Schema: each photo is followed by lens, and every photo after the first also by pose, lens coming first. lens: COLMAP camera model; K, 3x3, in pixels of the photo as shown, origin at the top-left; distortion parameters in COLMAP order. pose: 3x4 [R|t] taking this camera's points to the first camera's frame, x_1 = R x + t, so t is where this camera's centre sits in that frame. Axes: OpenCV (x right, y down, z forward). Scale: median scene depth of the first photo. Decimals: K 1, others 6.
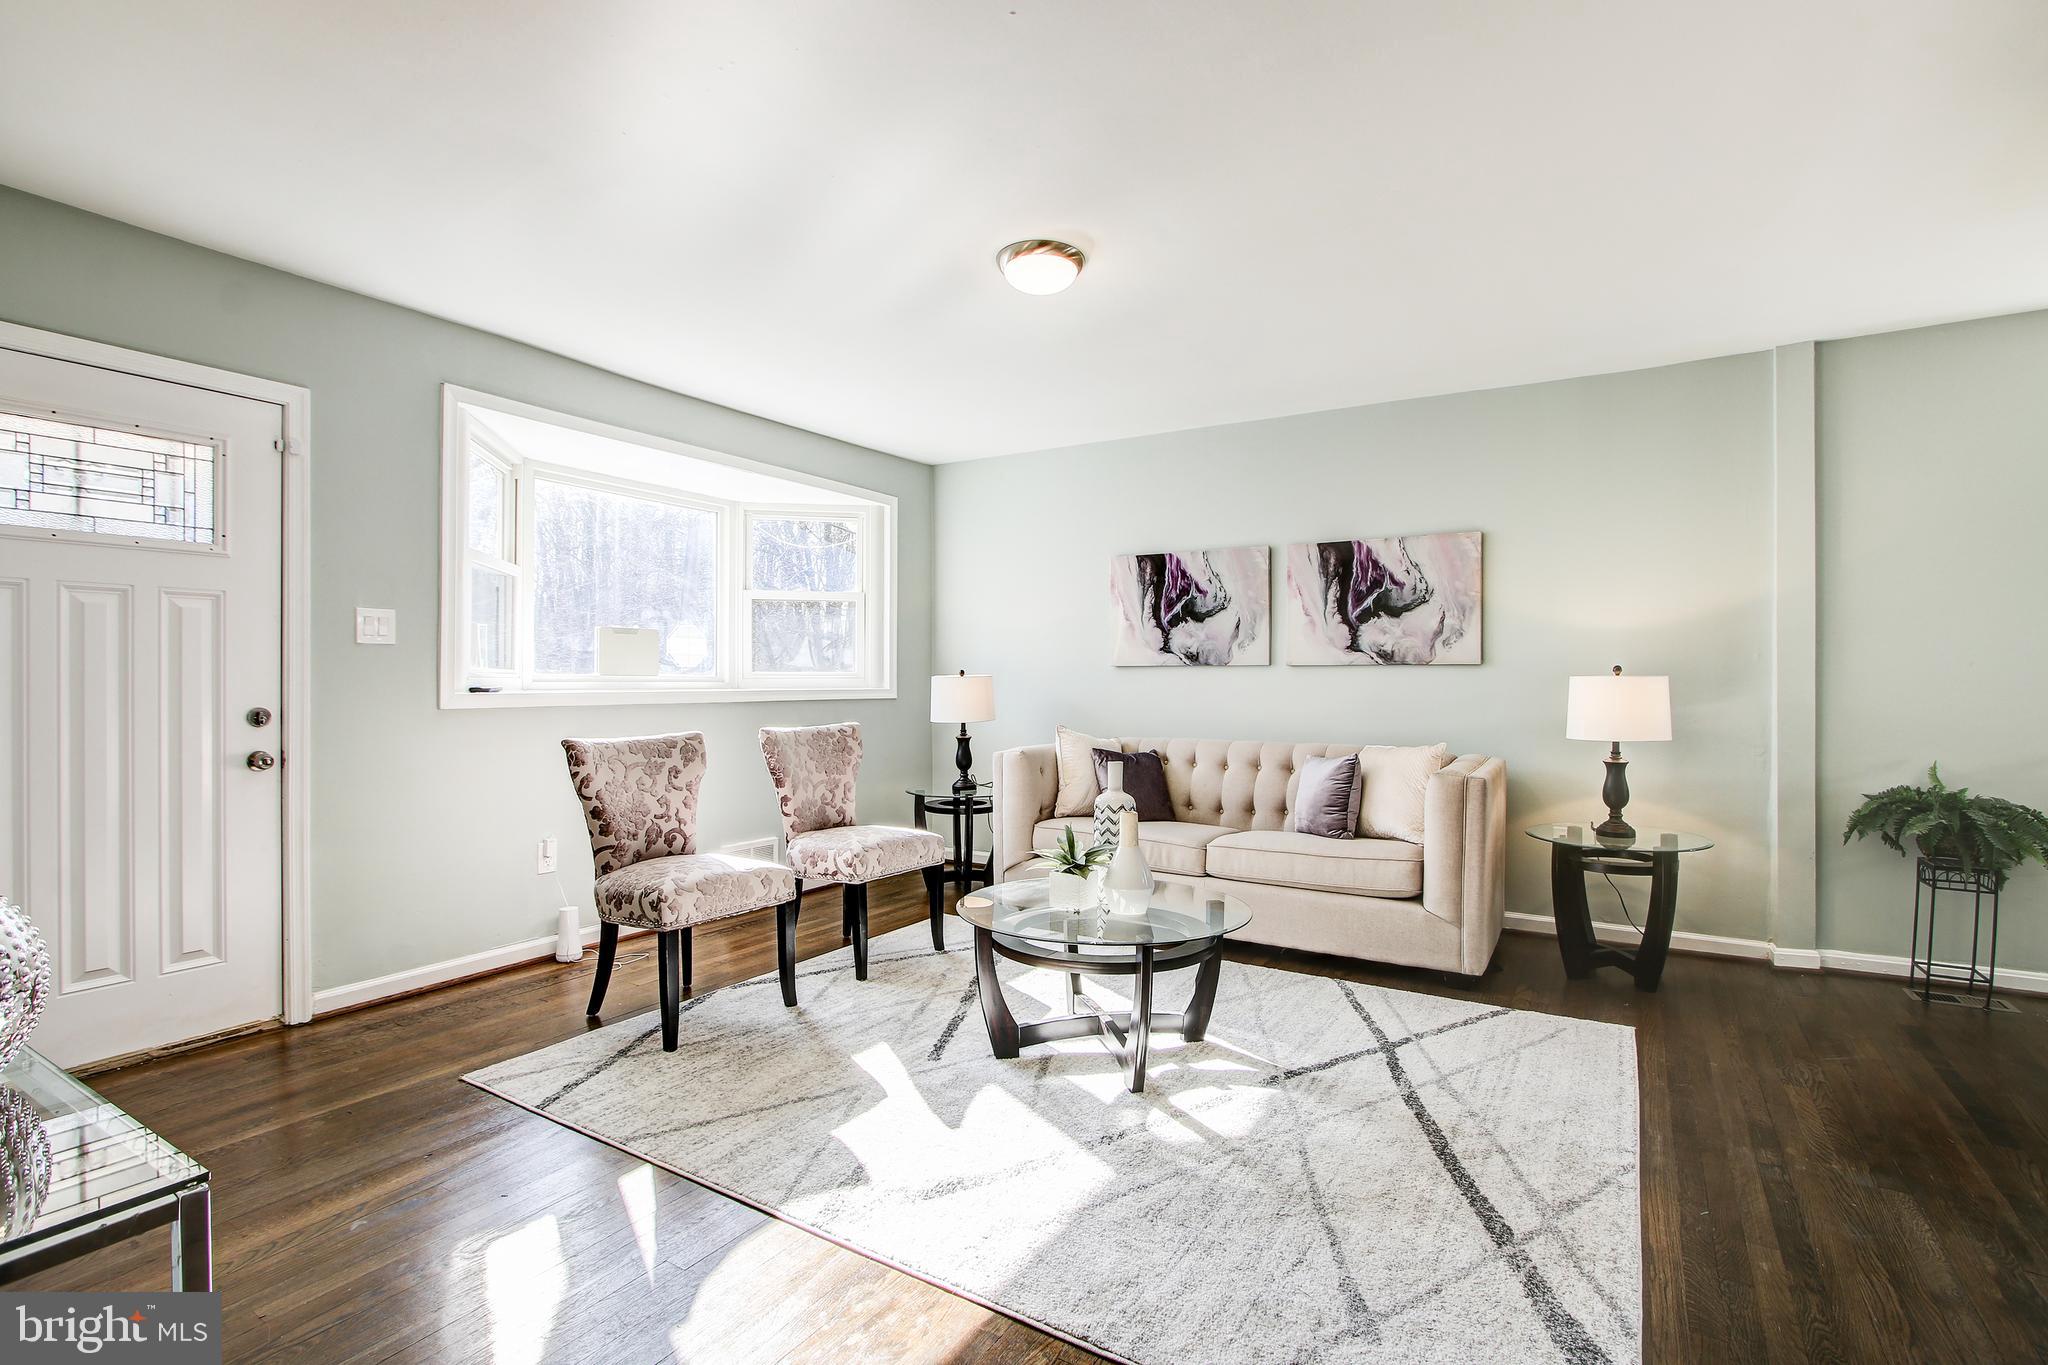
lens RADIAL K [[946.3, 0, 1050.0], [0, 946.3, 696.3], [0, 0, 1]] dist [-0.014520, 0.002257]
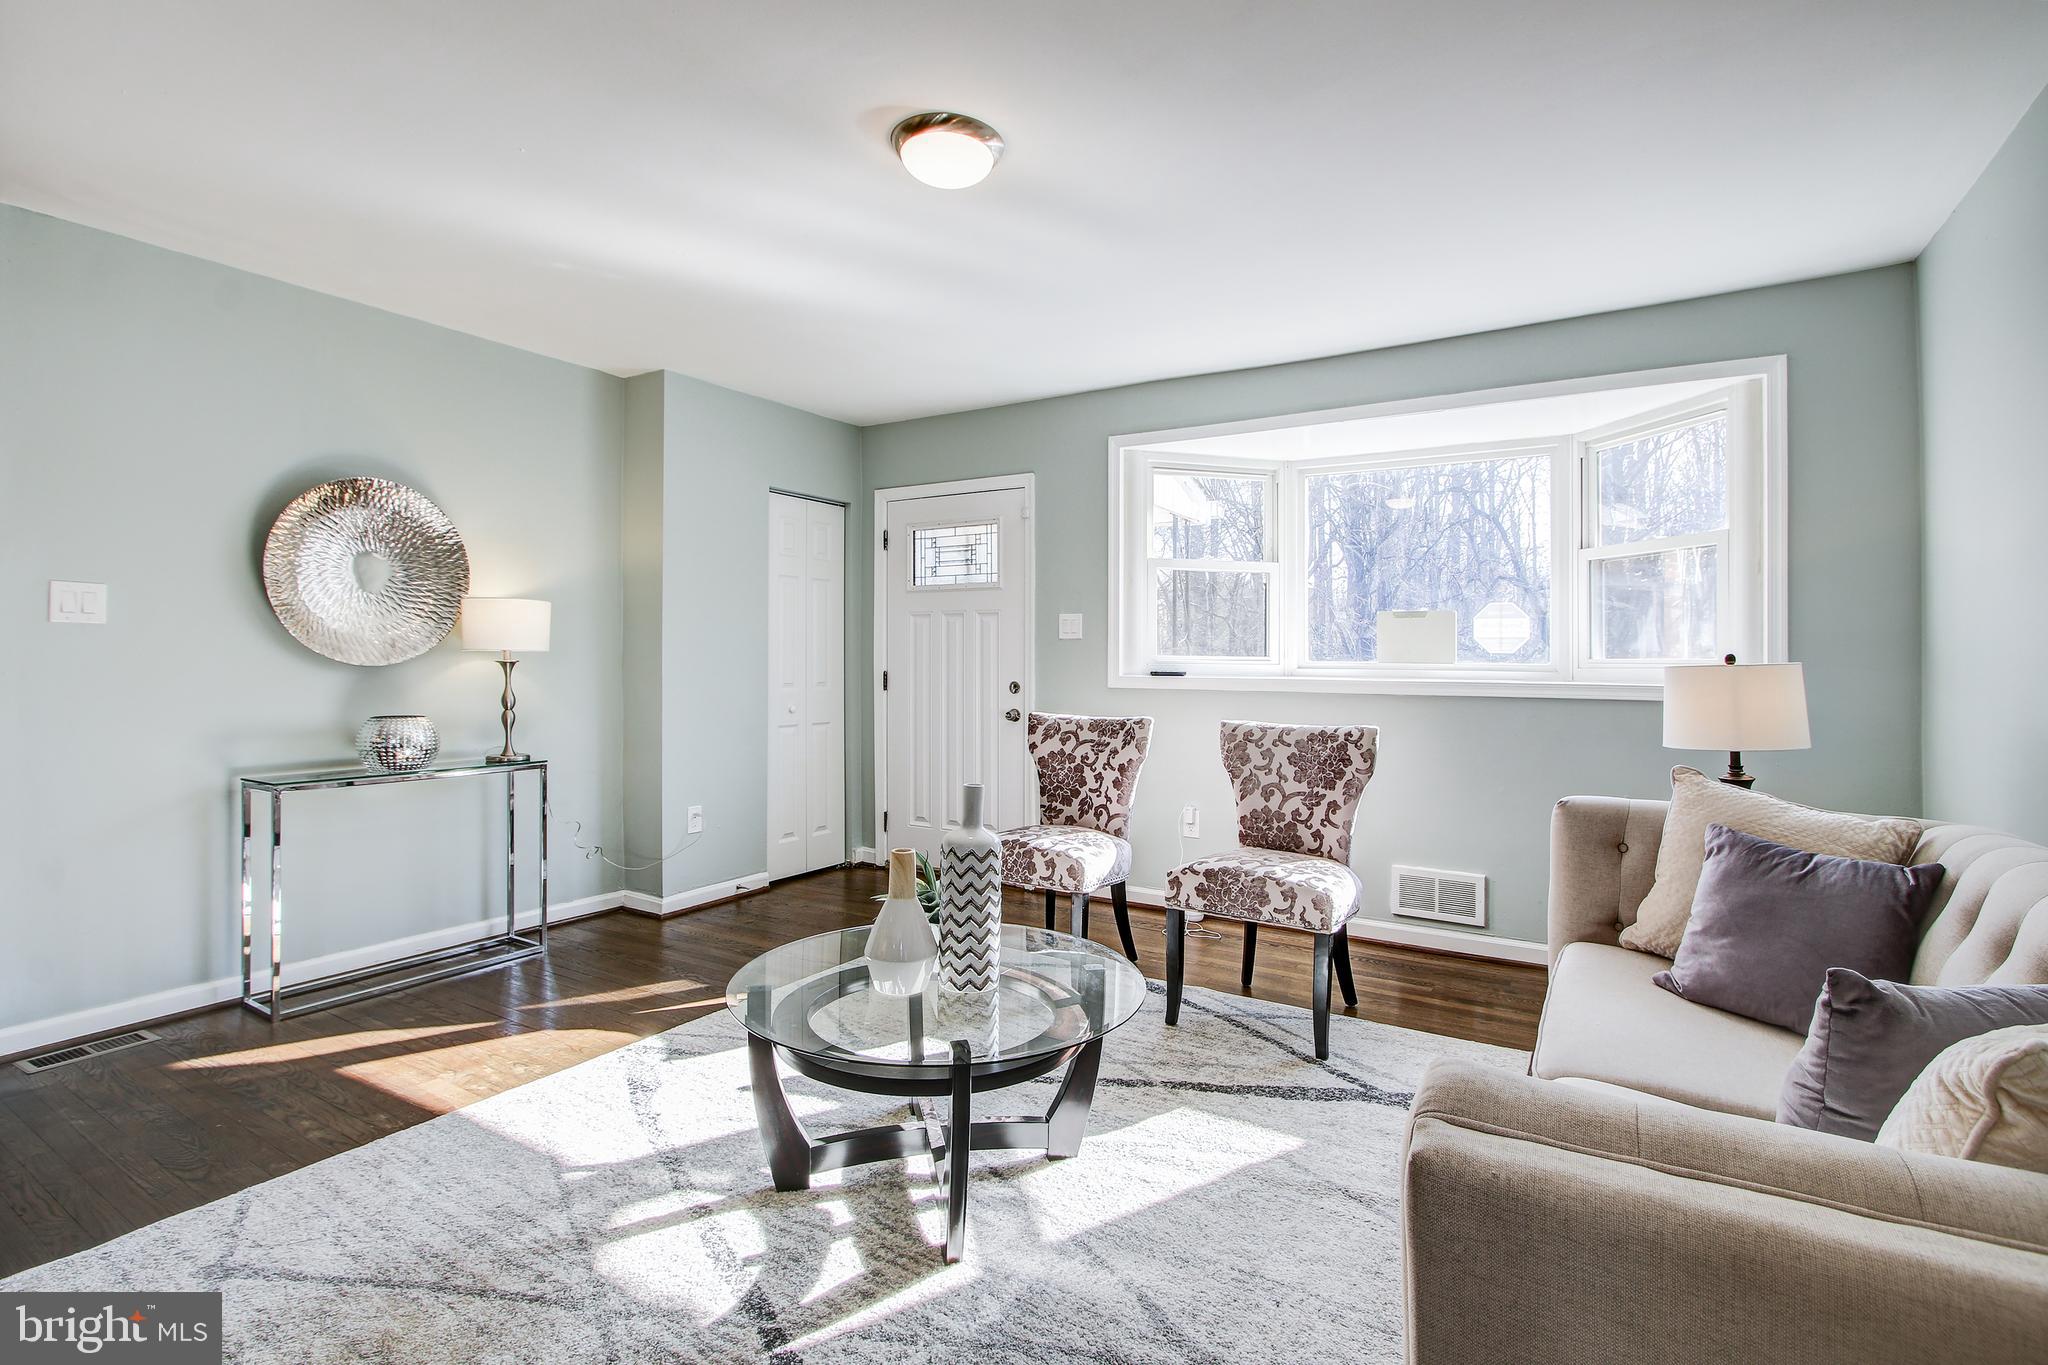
lens RADIAL K [[946.3, 0, 1047.4], [0, 946.3, 661.8], [0, 0, 1]] dist [-0.014520, 0.002257]
pose [[0.011018, 0.000502, -0.999939, 0.662860], [-0.025648, 0.999671, 0.000220, -0.020078], [0.999610, 0.025644, 0.011027, 0.905835]]
